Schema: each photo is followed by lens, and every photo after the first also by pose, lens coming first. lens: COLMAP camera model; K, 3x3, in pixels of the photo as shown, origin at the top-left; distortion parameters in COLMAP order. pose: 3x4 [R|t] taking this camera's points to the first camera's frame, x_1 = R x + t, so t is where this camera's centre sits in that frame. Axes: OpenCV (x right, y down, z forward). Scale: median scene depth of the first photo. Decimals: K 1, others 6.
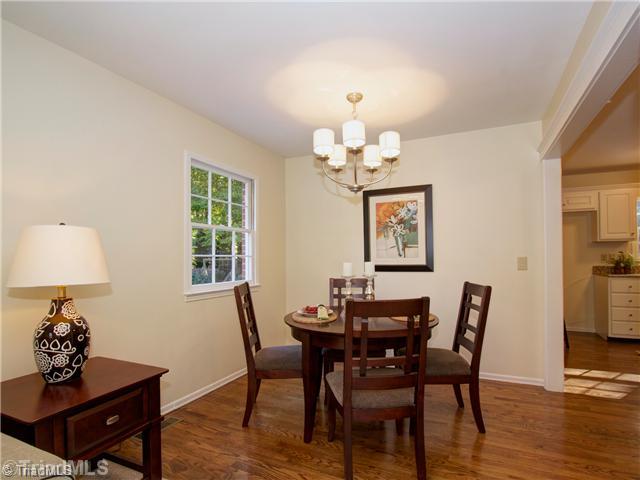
lens RADIAL K [[338.7, 0, 319.6], [0, 338.7, 253.6], [0, 0, 1]] dist [-0.017576, -0.000061]
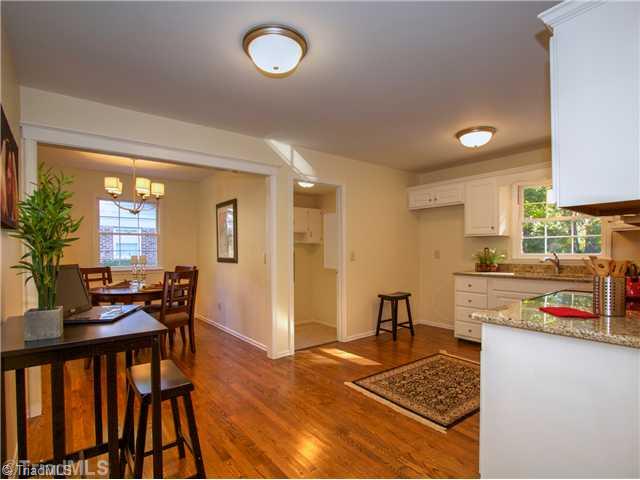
lens RADIAL K [[338.7, 0, 319.6], [0, 338.7, 253.6], [0, 0, 1]] dist [-0.017576, -0.000061]
pose [[0.885948, 0.013331, -0.463593, 0.922874], [0.002694, 0.999422, 0.033889, -0.022549], [0.463777, -0.031273, 0.885400, -0.028408]]
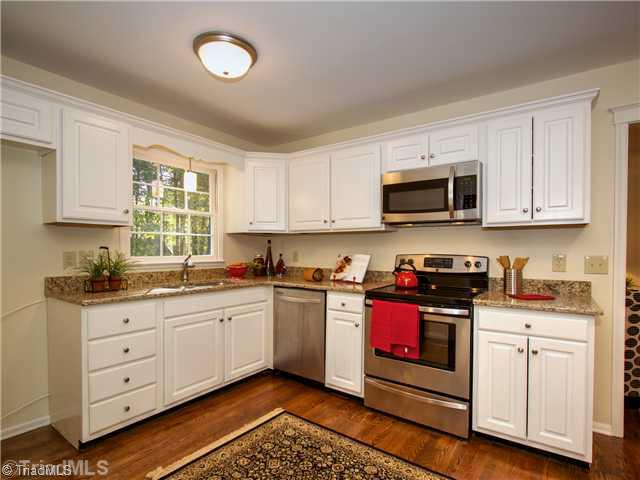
lens RADIAL K [[338.7, 0, 319.6], [0, 338.7, 253.6], [0, 0, 1]] dist [-0.017576, -0.000061]
pose [[0.203862, 0.001245, 0.978999, 0.483438], [-0.005154, 0.999987, -0.000199, 0.003006], [-0.978986, -0.005006, 0.203866, 0.588254]]
